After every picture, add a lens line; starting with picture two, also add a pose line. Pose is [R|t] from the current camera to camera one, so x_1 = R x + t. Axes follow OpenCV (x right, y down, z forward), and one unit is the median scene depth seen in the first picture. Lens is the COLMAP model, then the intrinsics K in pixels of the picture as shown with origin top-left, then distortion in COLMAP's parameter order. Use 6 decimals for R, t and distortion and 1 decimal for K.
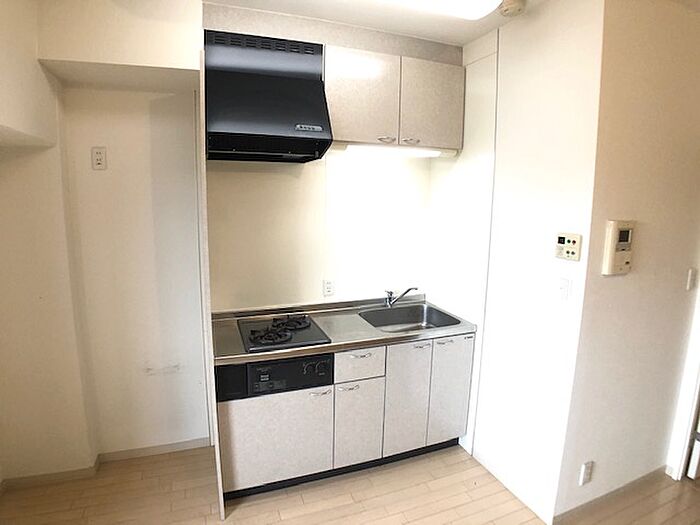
lens RADIAL K [[391.4, 0, 340.6], [0, 391.4, 251.8], [0, 0, 1]] dist [-0.105730, 0.025793]
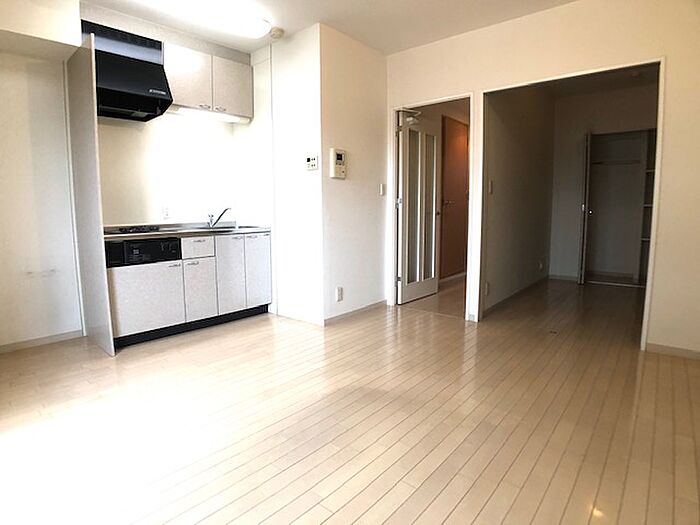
lens RADIAL K [[391.4, 0, 340.6], [0, 391.4, 251.8], [0, 0, 1]] dist [-0.105730, 0.025793]
pose [[0.880817, -0.077150, 0.467128, -0.167243], [0.089470, 0.995981, -0.004212, 0.360907], [-0.464926, 0.045504, 0.884180, -0.607091]]
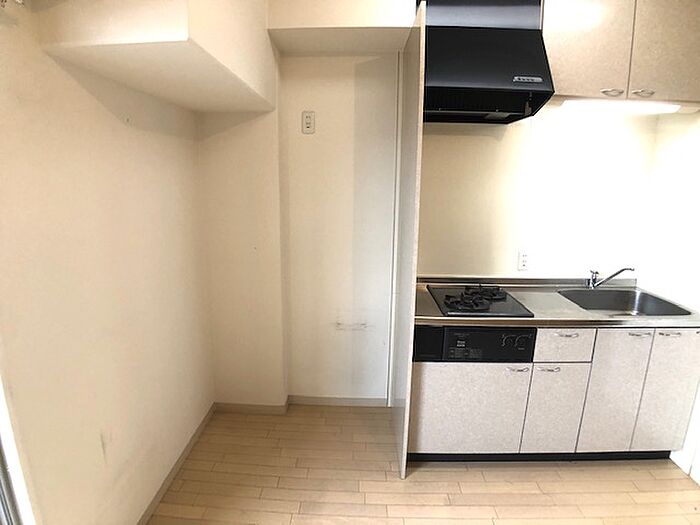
lens RADIAL K [[391.4, 0, 340.6], [0, 391.4, 251.8], [0, 0, 1]] dist [-0.105730, 0.025793]
pose [[0.922644, 0.066950, -0.379798, -0.110548], [-0.050901, 0.997341, 0.052153, 0.055441], [0.382280, -0.028787, 0.923598, 0.002364]]
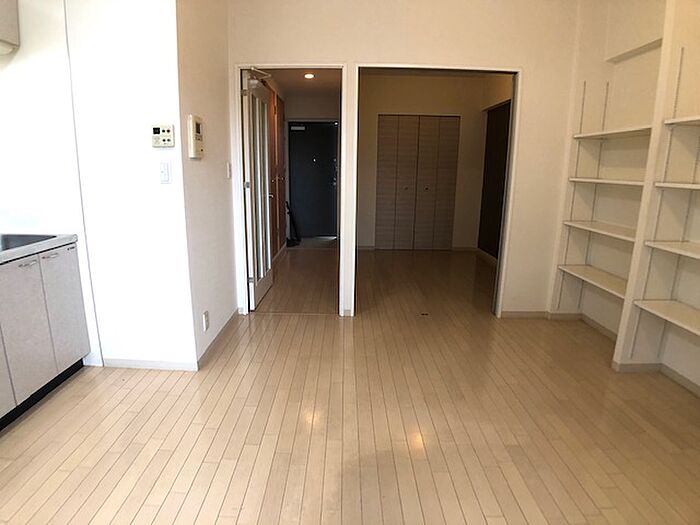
lens RADIAL K [[387.7, 0, 343.0], [0, 387.7, 247.0], [0, 0, 1]] dist [-0.102452, 0.022442]
pose [[0.358916, -0.200325, 0.911619, -0.292068], [0.123136, 0.978322, 0.166503, 0.166360], [-0.925212, 0.052493, 0.375802, 0.025854]]
